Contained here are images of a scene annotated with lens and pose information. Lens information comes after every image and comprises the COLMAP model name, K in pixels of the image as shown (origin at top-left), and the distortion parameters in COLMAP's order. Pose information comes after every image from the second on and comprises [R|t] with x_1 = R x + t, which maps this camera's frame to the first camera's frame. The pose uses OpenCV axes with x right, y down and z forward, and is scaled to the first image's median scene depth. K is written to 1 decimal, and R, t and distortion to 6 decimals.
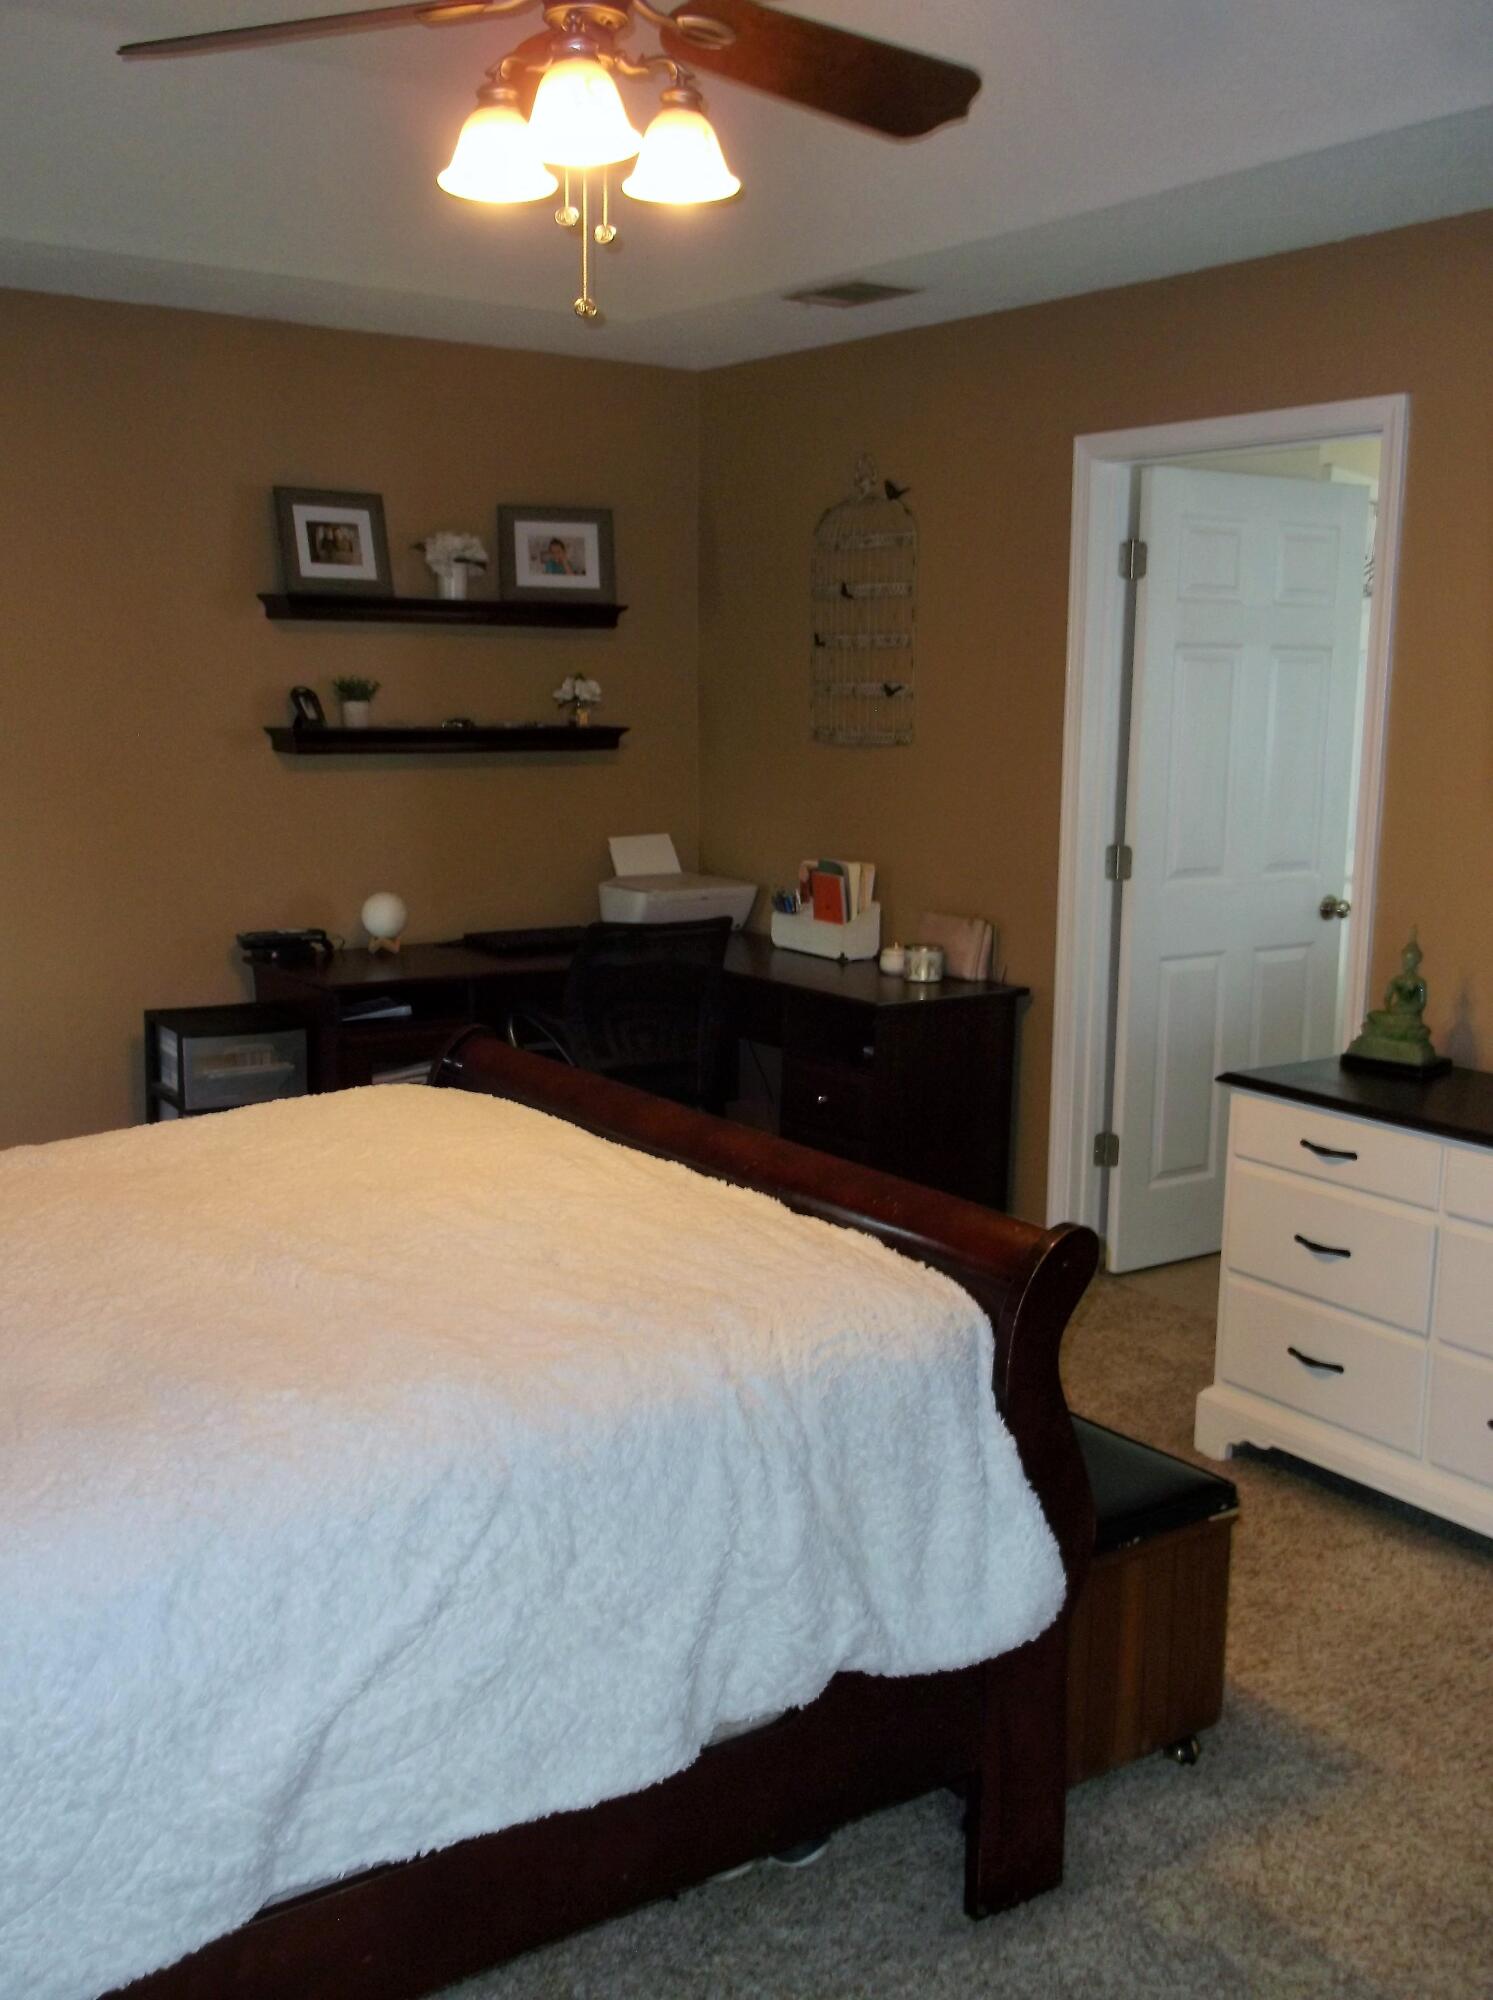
lens RADIAL K [[1965.7, 0, 740.6], [0, 1965.7, 1012.4], [0, 0, 1]] dist [0.017193, -0.013972]
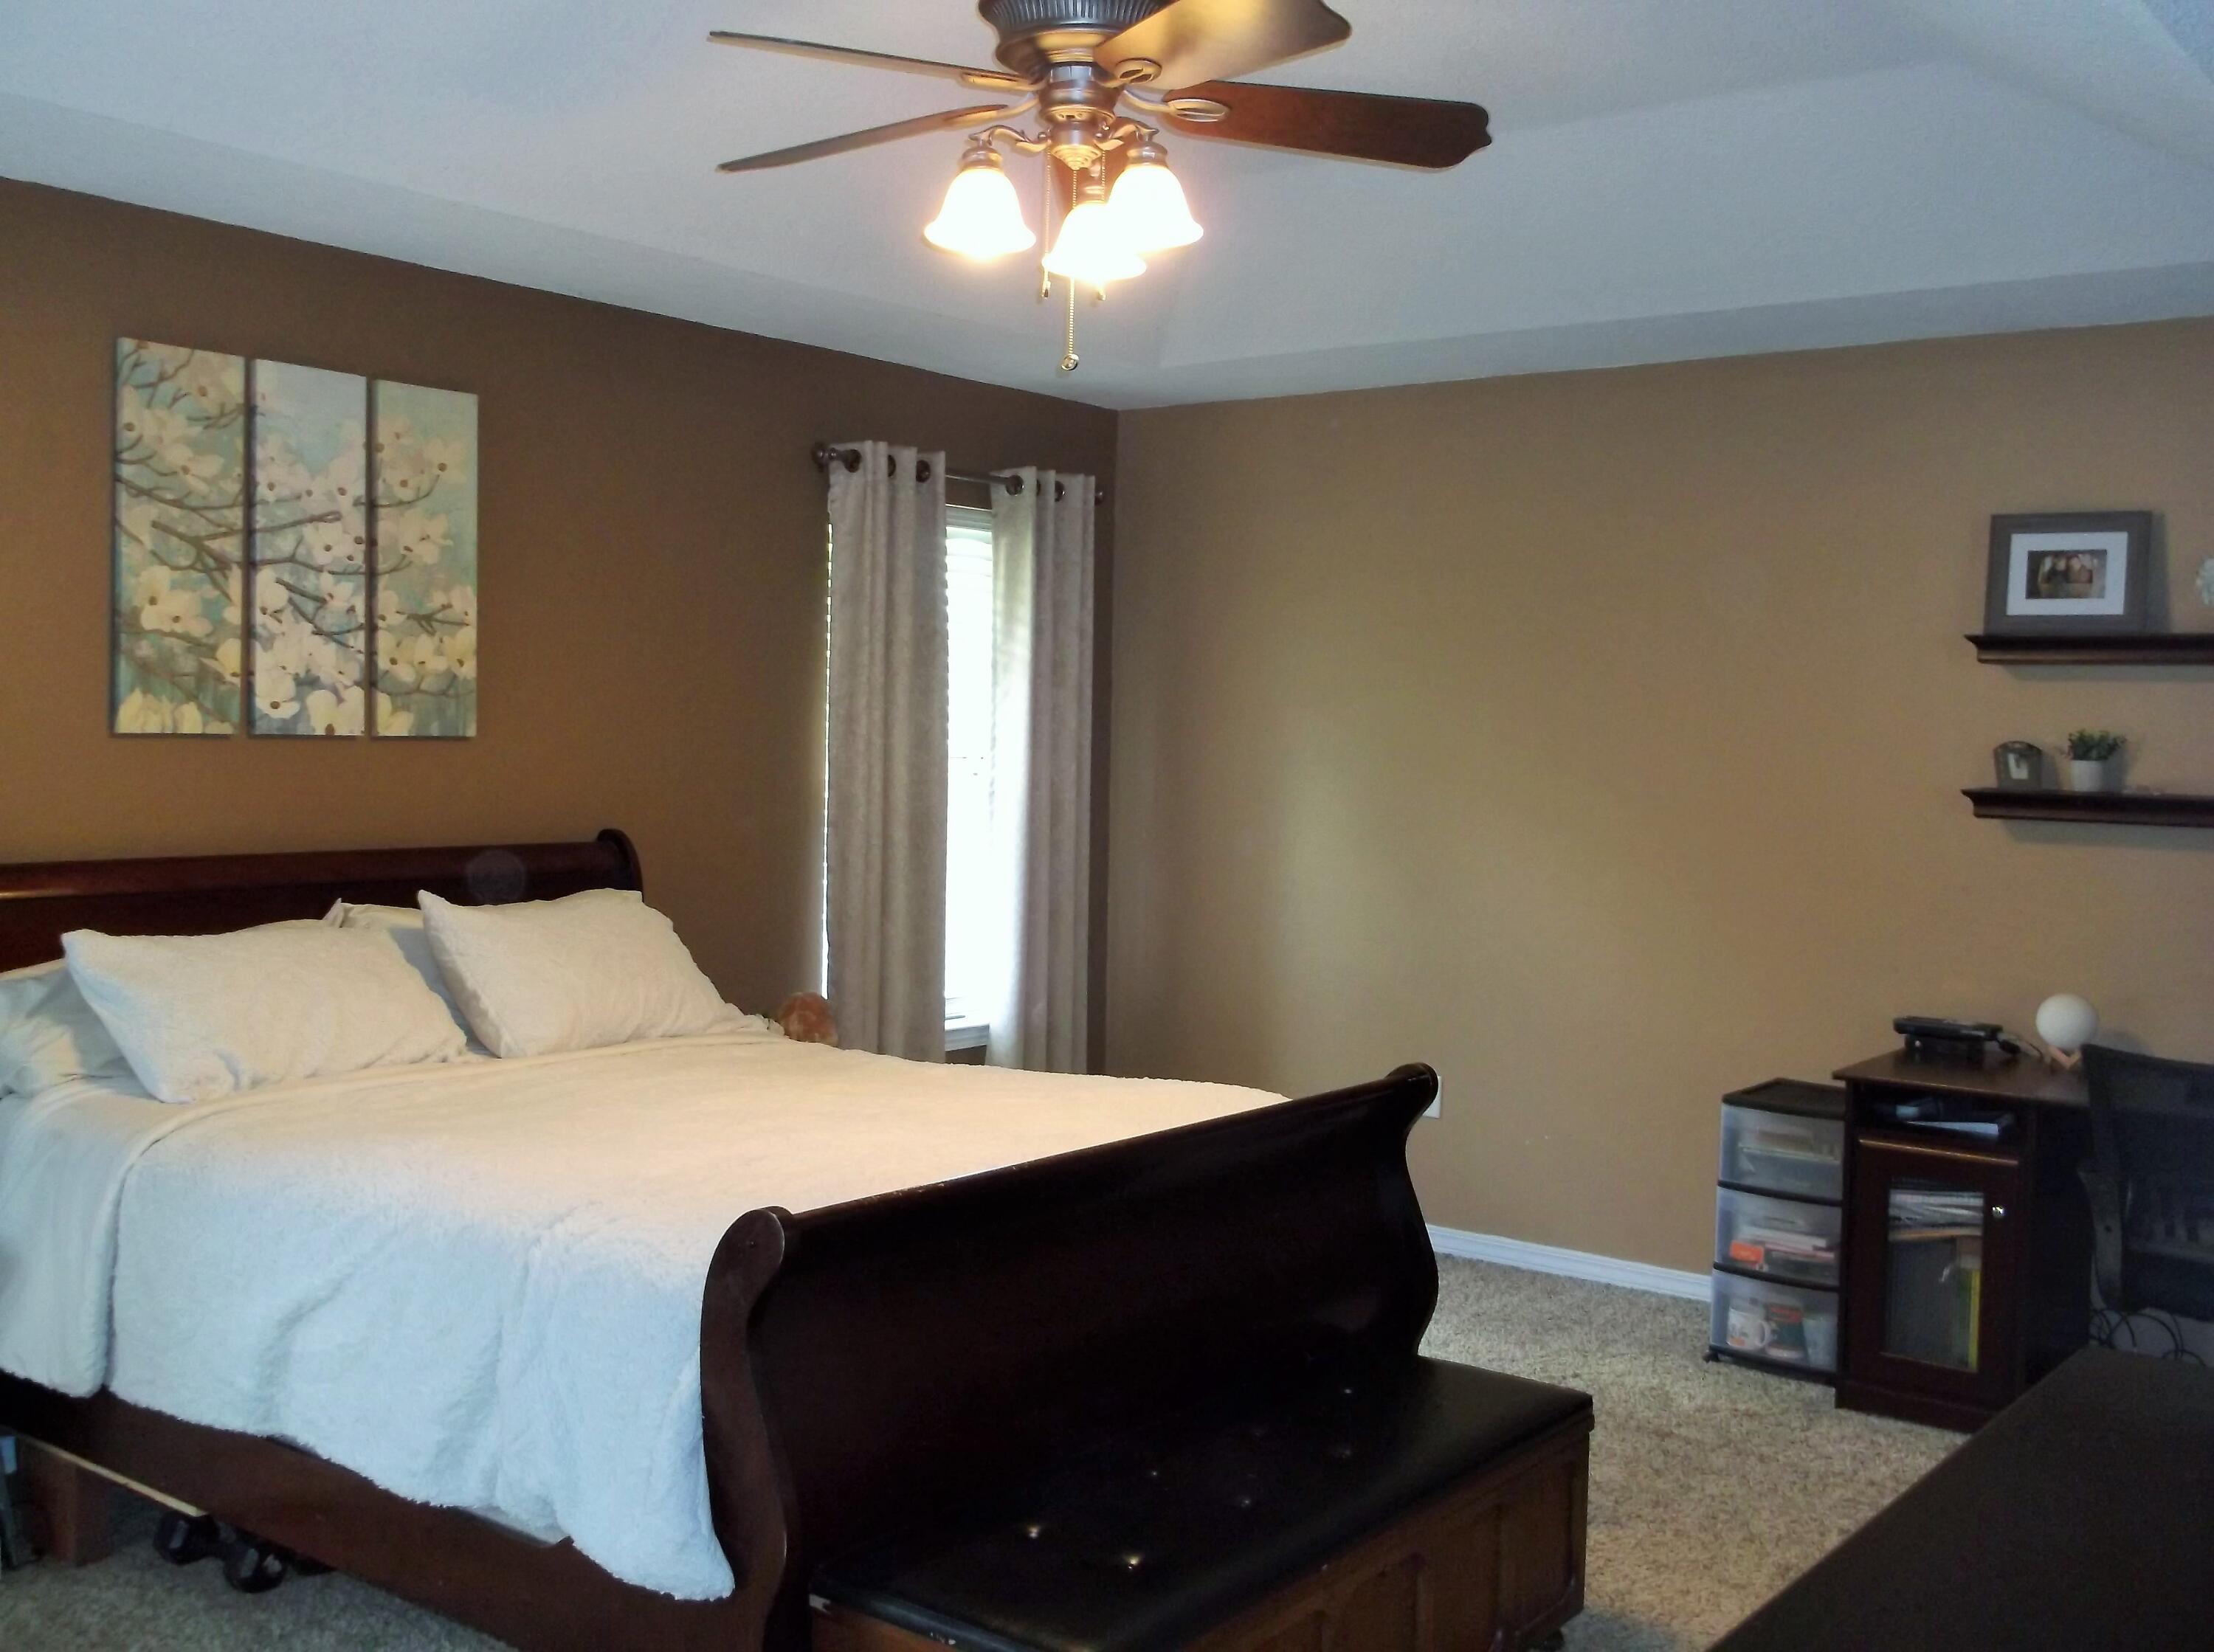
lens RADIAL K [[2175.8, 0, 1100.0], [0, 2175.8, 820.3], [0, 0, 1]] dist [0.017193, -0.013972]
pose [[0.295810, 0.039392, -0.954434, 0.567564], [-0.182603, 0.983056, -0.016022, -0.044852], [0.937631, 0.179022, 0.297991, 0.355152]]
